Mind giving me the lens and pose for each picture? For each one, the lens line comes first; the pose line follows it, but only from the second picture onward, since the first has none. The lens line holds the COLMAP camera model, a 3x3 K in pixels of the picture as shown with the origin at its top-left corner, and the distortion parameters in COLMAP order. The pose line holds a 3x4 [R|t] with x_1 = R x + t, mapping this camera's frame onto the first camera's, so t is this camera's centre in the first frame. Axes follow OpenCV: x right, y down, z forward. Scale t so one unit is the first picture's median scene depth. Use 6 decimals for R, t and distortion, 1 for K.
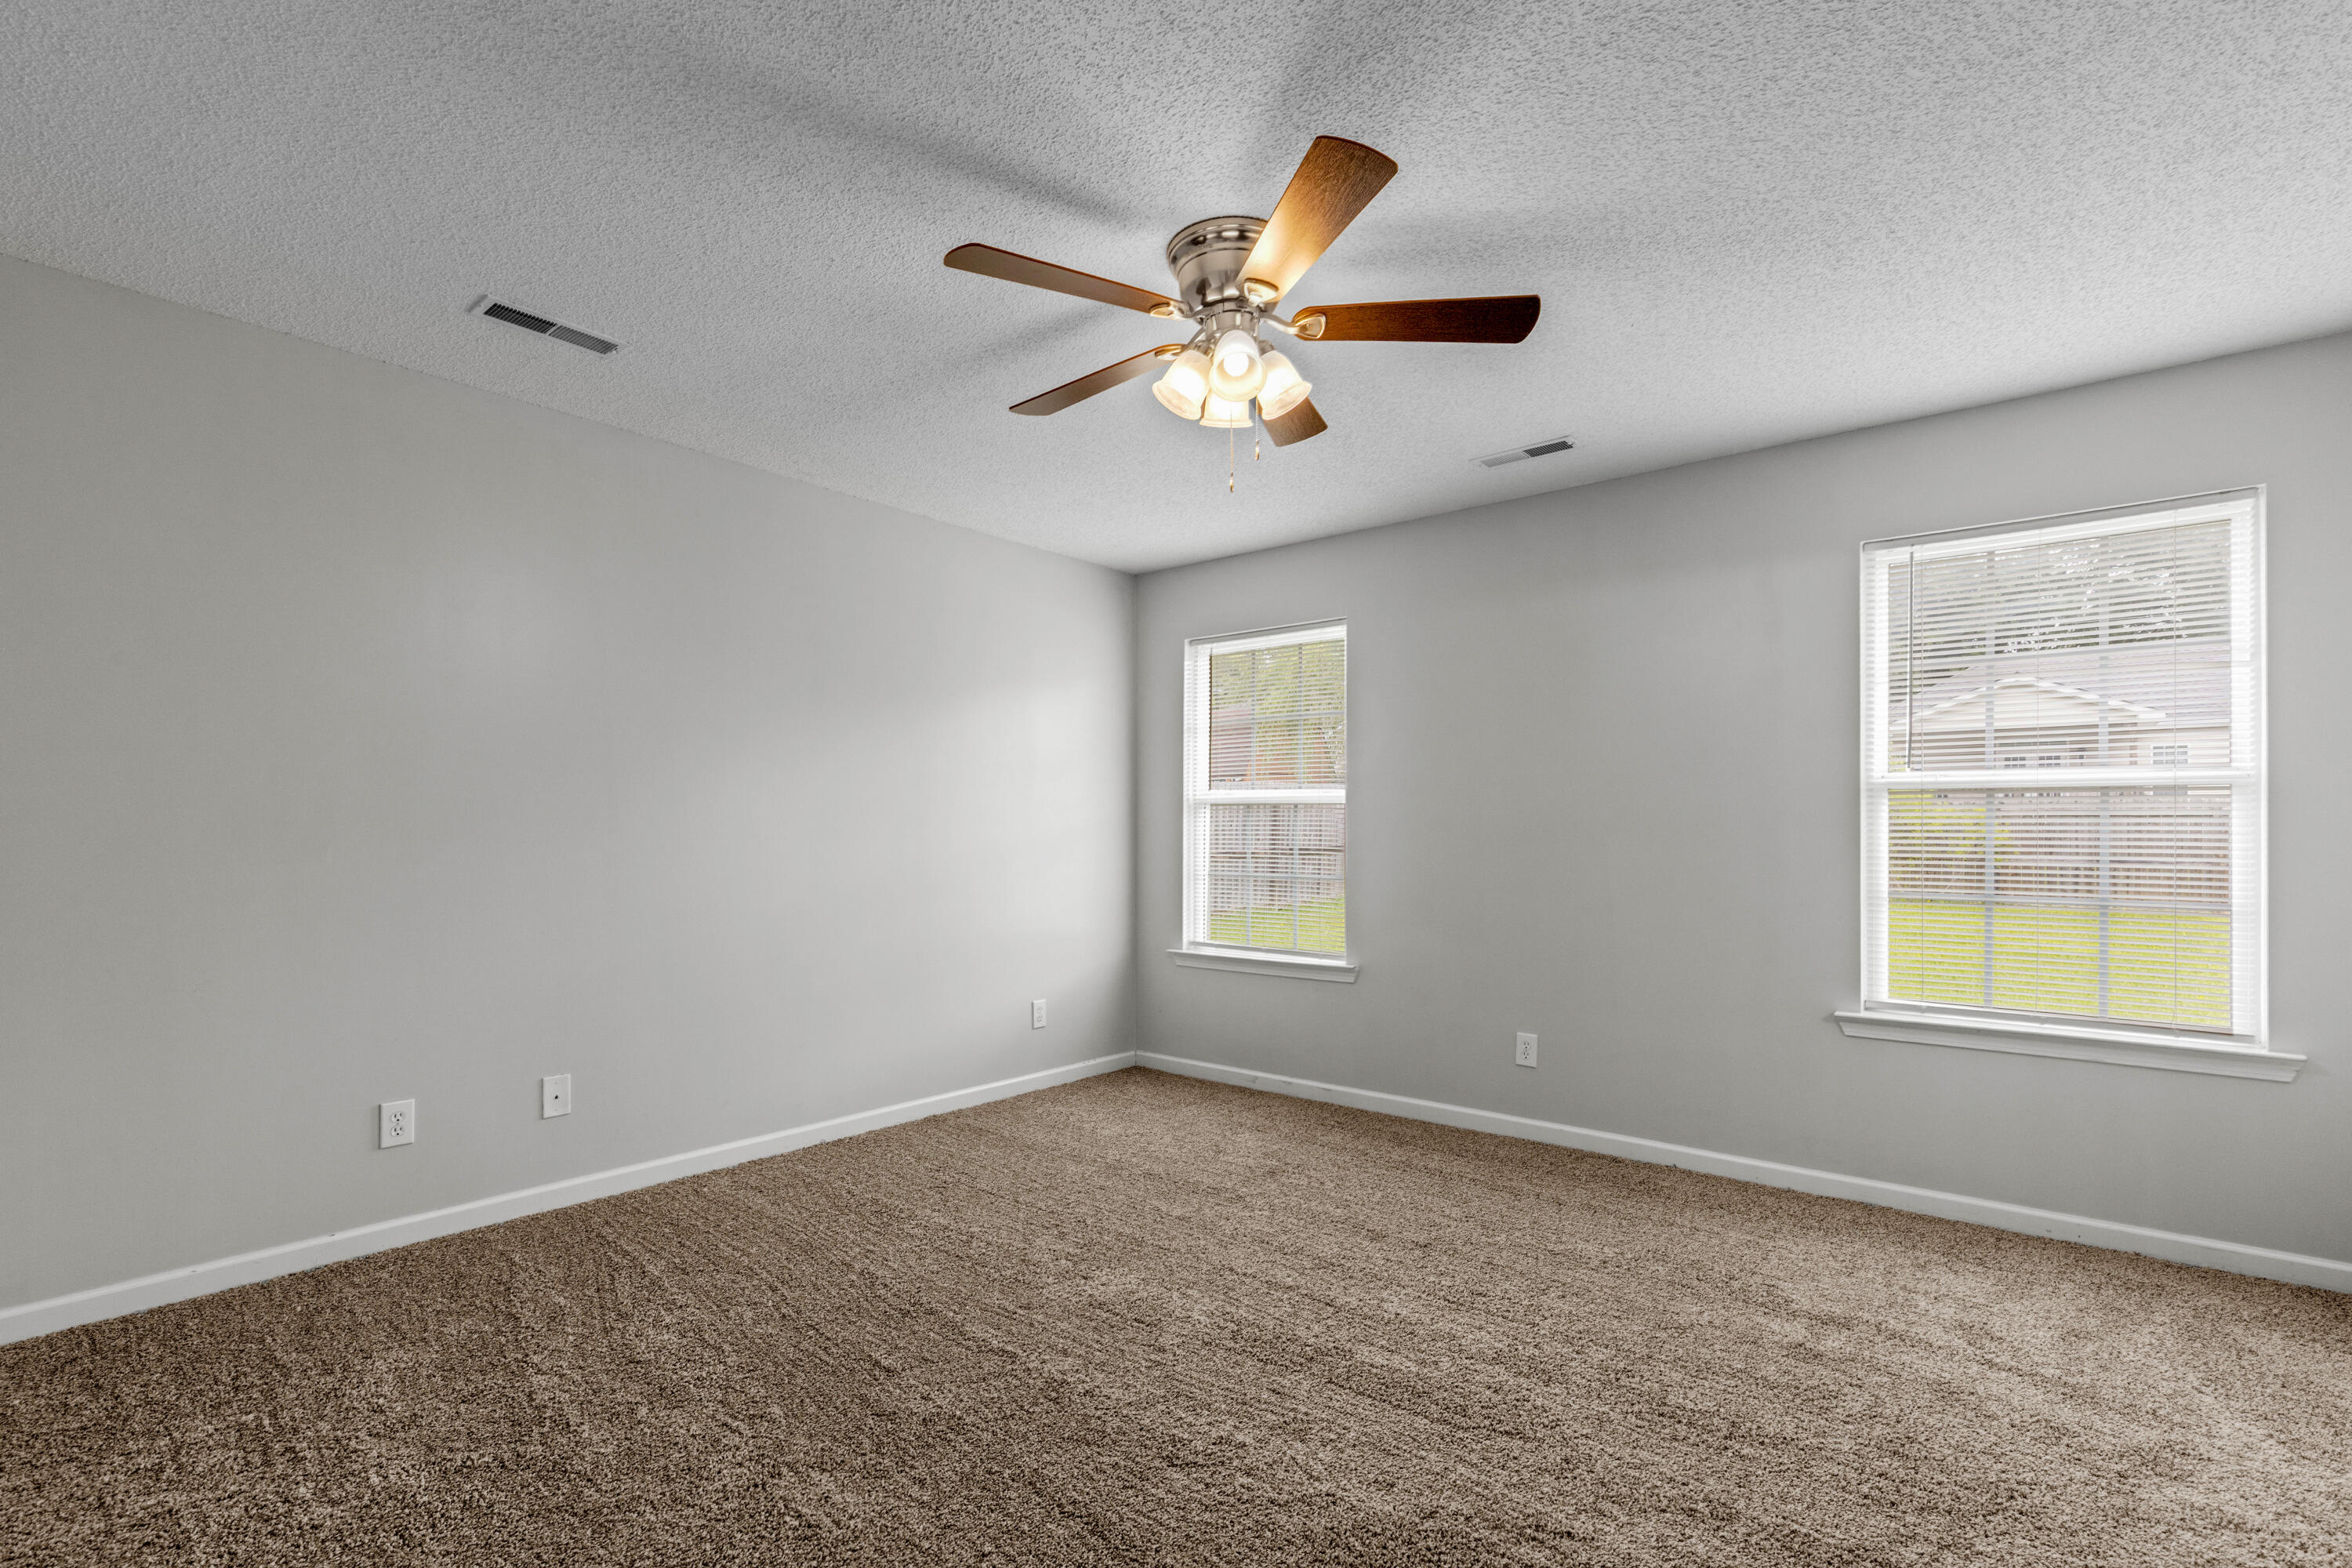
lens RADIAL K [[1089.9, 0, 1170.6], [0, 1089.9, 804.4], [0, 0, 1]] dist [0.012825, -0.000960]
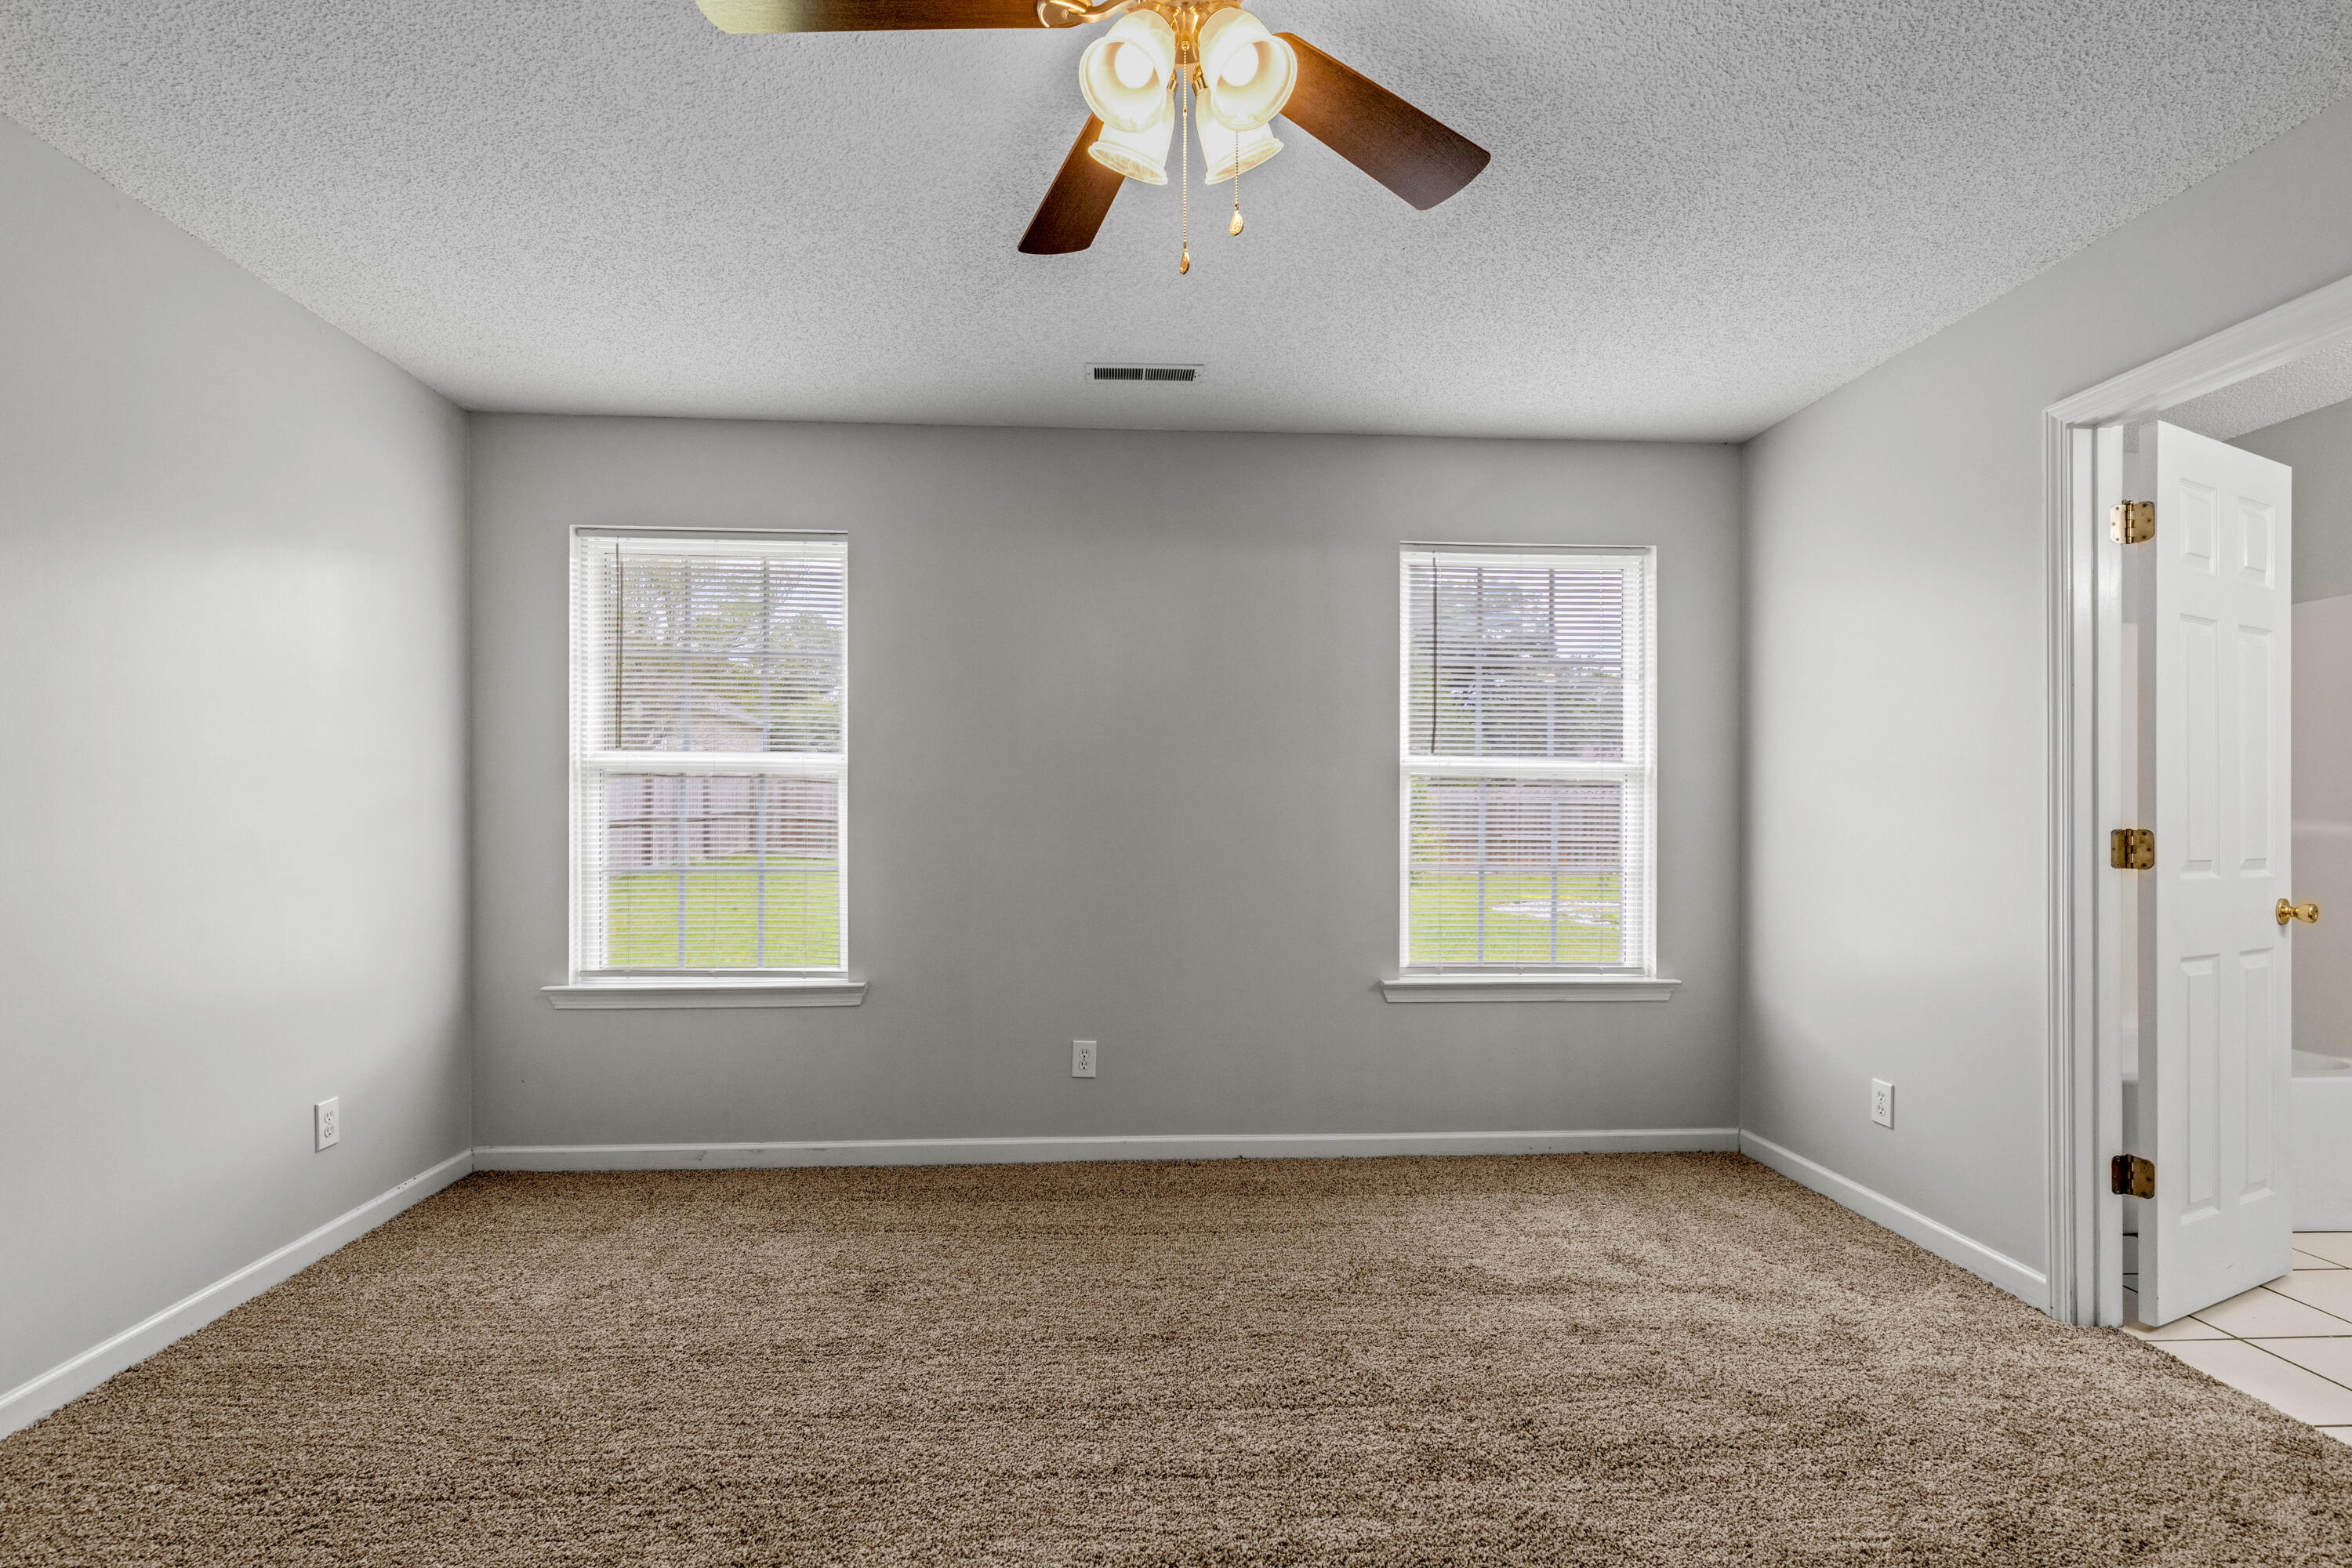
lens RADIAL K [[1089.9, 0, 1170.6], [0, 1089.9, 804.4], [0, 0, 1]] dist [0.012825, -0.000960]
pose [[0.731754, 0.005255, 0.681549, -0.243937], [-0.018625, 0.999751, 0.012288, 0.008446], [-0.681315, -0.021685, 0.731669, 0.343929]]
